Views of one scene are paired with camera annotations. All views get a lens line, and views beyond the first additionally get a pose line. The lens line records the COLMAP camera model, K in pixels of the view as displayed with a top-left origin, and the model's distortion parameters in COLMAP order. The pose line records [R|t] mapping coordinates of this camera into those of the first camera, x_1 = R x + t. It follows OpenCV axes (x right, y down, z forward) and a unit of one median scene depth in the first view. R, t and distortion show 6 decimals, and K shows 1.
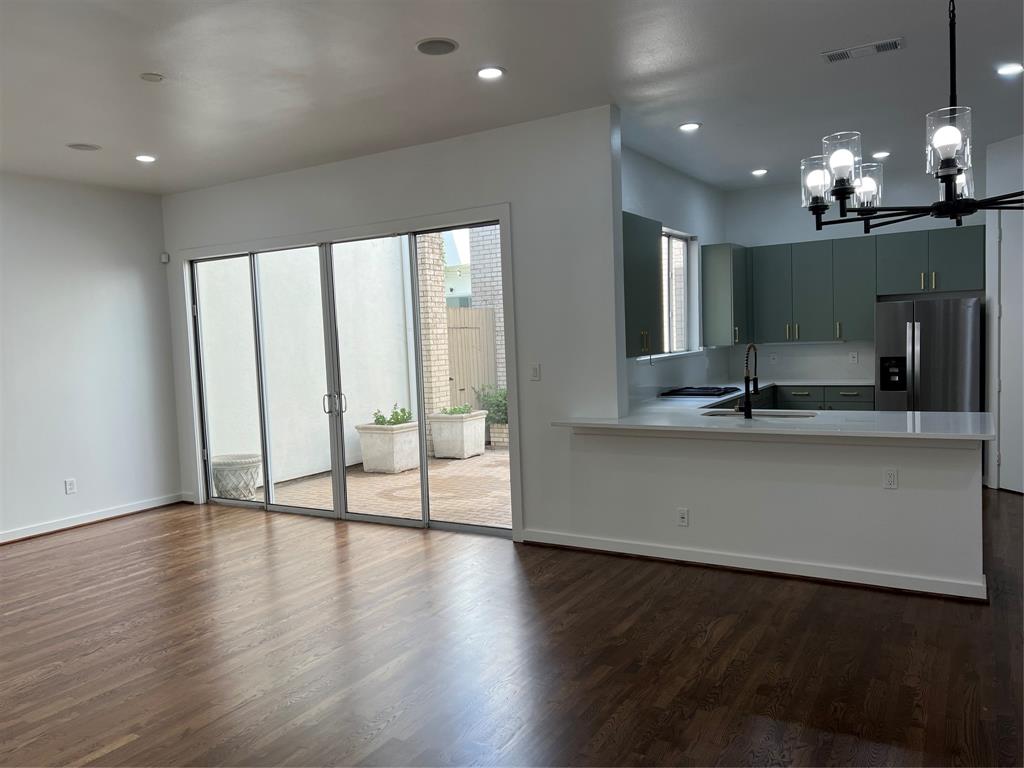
lens RADIAL K [[765.7, 0, 512.0], [0, 765.7, 384.0], [0, 0, 1]] dist [0.007608, -0.000614]
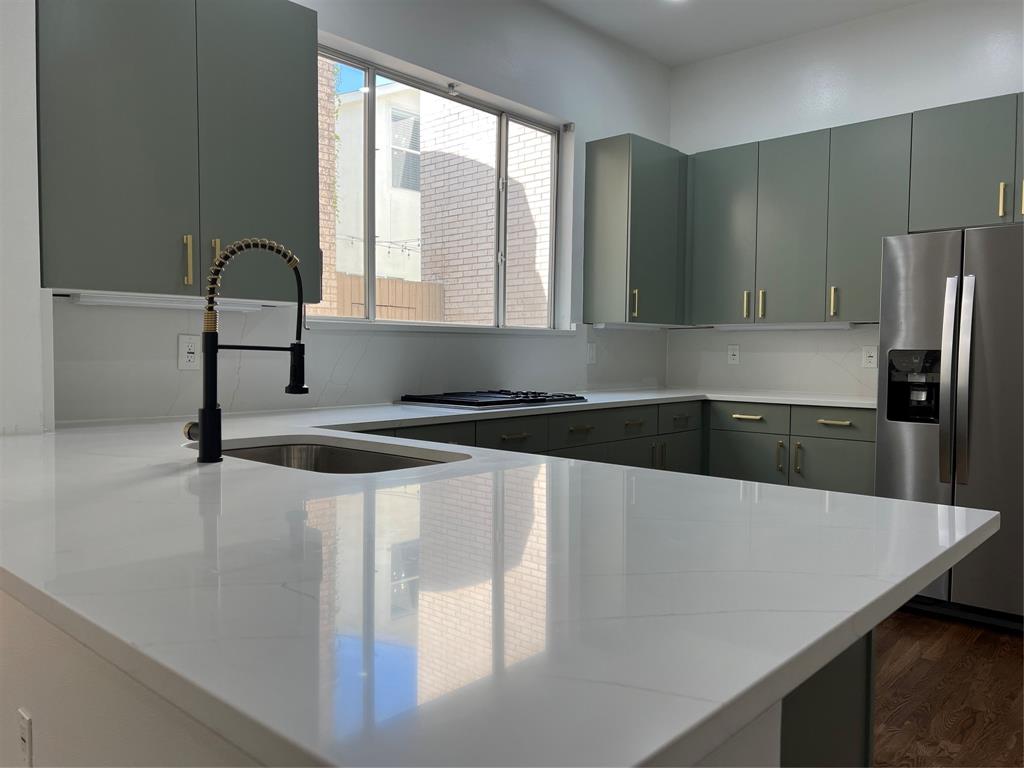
lens RADIAL K [[765.7, 0, 512.0], [0, 765.7, 384.0], [0, 0, 1]] dist [0.007608, -0.000614]
pose [[0.977548, 0.053538, -0.203798, 0.351410], [-0.056420, 0.998372, -0.008353, 0.003361], [0.203019, 0.019664, 0.978977, 0.484482]]
